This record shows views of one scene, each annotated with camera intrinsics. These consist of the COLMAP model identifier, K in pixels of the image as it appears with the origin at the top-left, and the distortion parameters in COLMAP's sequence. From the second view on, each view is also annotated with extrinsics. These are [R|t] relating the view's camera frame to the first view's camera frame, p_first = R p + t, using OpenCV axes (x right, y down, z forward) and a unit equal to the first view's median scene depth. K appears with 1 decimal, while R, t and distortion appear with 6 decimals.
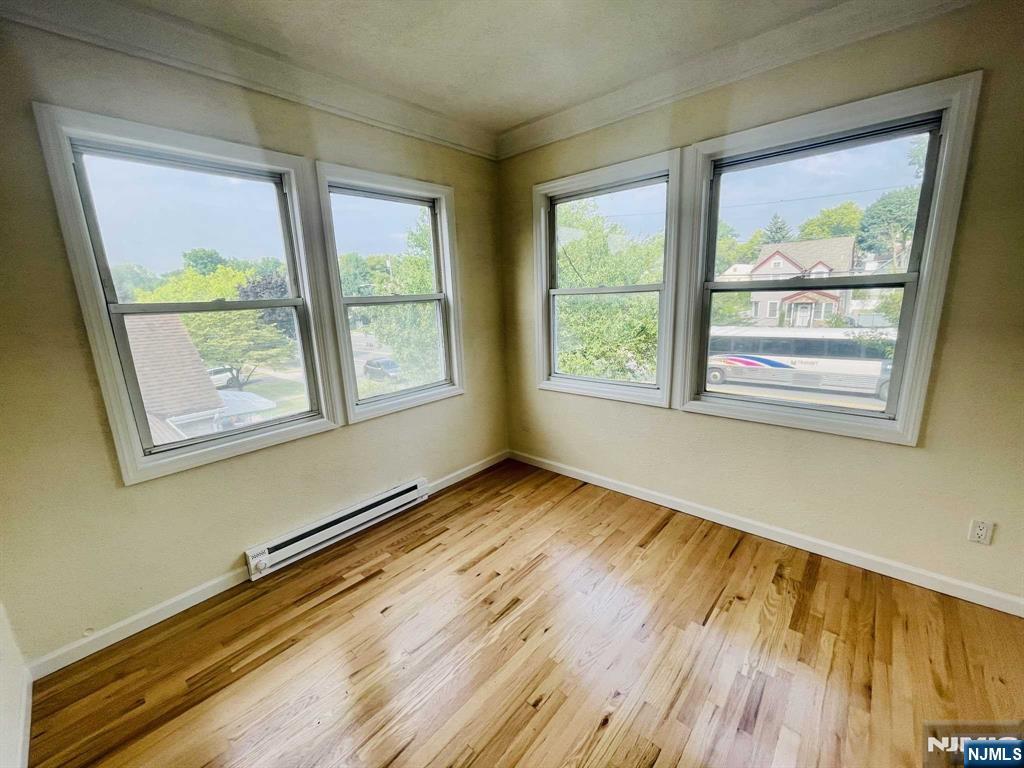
lens RADIAL K [[419.5, 0, 512.0], [0, 419.5, 384.0], [0, 0, 1]] dist [0.000239, 0.000767]
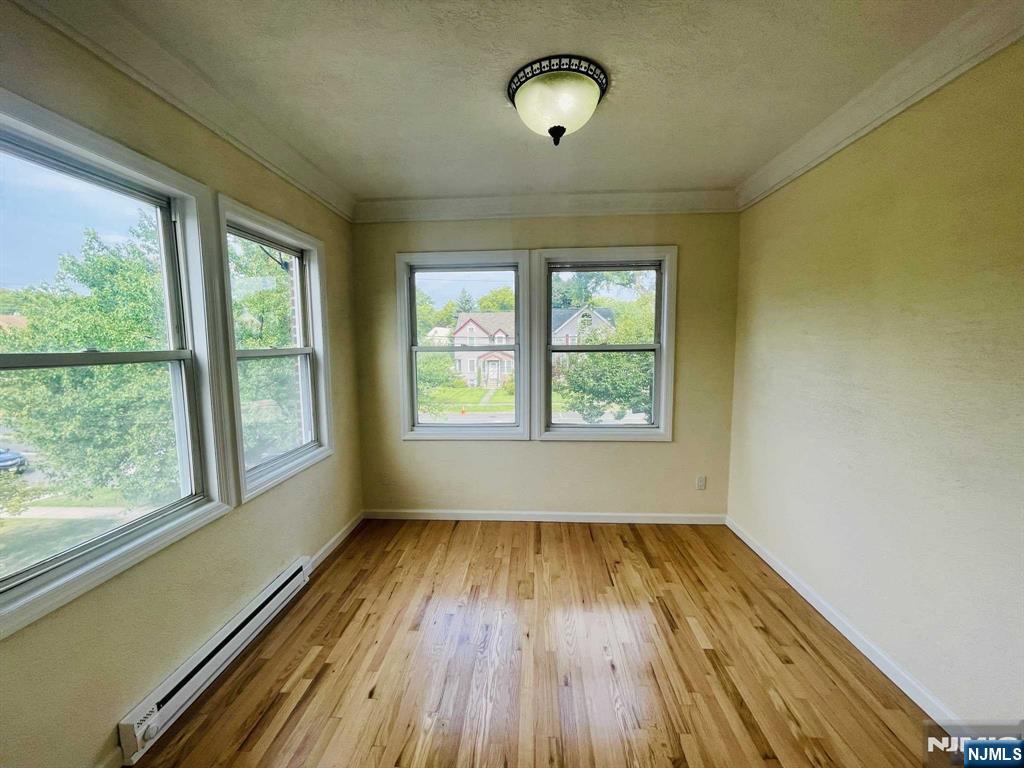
lens RADIAL K [[419.5, 0, 512.0], [0, 419.5, 384.0], [0, 0, 1]] dist [0.000239, 0.000767]
pose [[0.778548, -0.029656, 0.626884, -0.482199], [0.112599, 0.989275, -0.093040, 0.000629], [-0.617401, 0.143022, 0.773538, 0.020376]]
